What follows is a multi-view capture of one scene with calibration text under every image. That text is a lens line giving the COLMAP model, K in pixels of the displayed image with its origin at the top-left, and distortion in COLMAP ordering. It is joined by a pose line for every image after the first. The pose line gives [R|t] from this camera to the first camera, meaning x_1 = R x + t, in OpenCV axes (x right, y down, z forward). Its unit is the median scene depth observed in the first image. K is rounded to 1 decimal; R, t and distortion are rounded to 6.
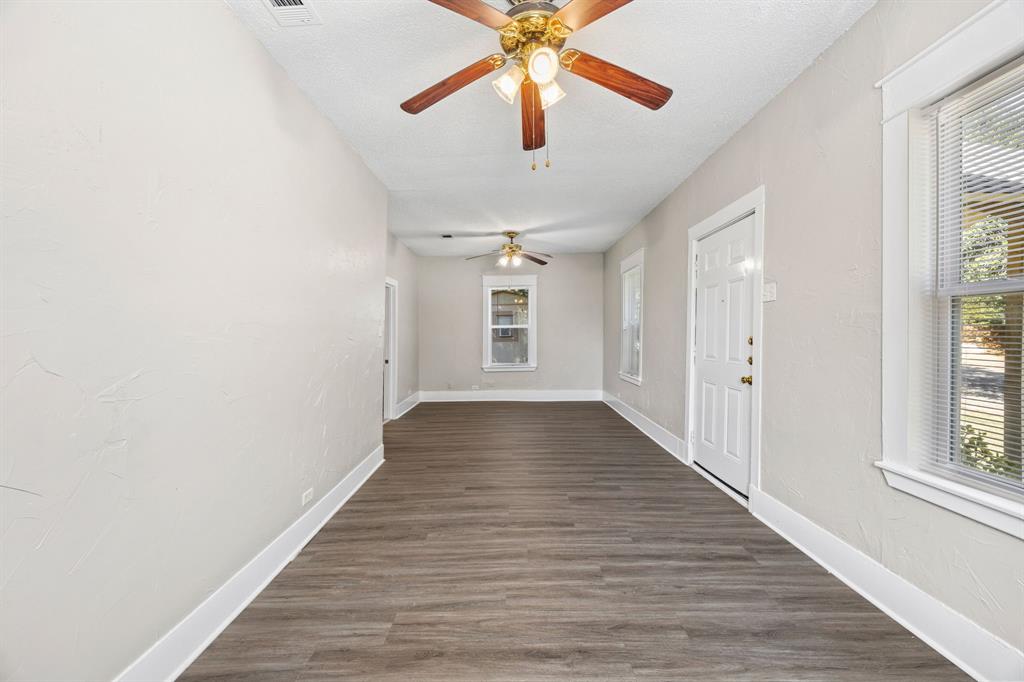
lens RADIAL K [[389.8, 0, 507.7], [0, 389.8, 336.3], [0, 0, 1]] dist [-0.008057, 0.001218]
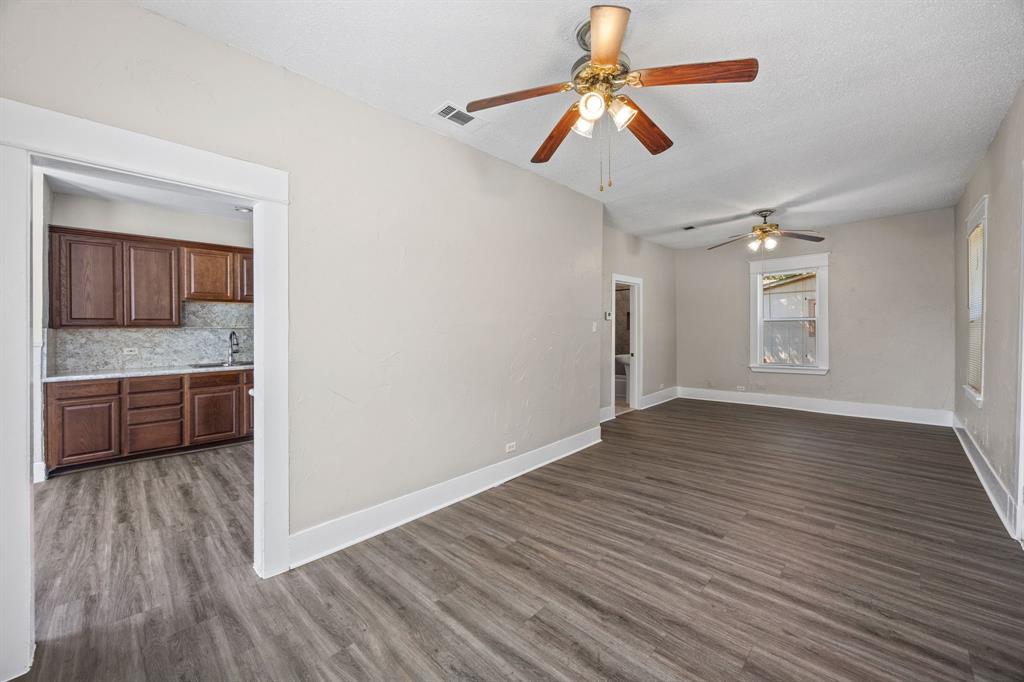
lens RADIAL K [[389.8, 0, 510.8], [0, 389.8, 329.9], [0, 0, 1]] dist [-0.008057, 0.001218]
pose [[0.729187, 0.001703, -0.684312, 0.483878], [-0.000619, 0.999998, 0.001830, -0.011631], [0.684314, -0.000911, 0.729187, -0.021667]]
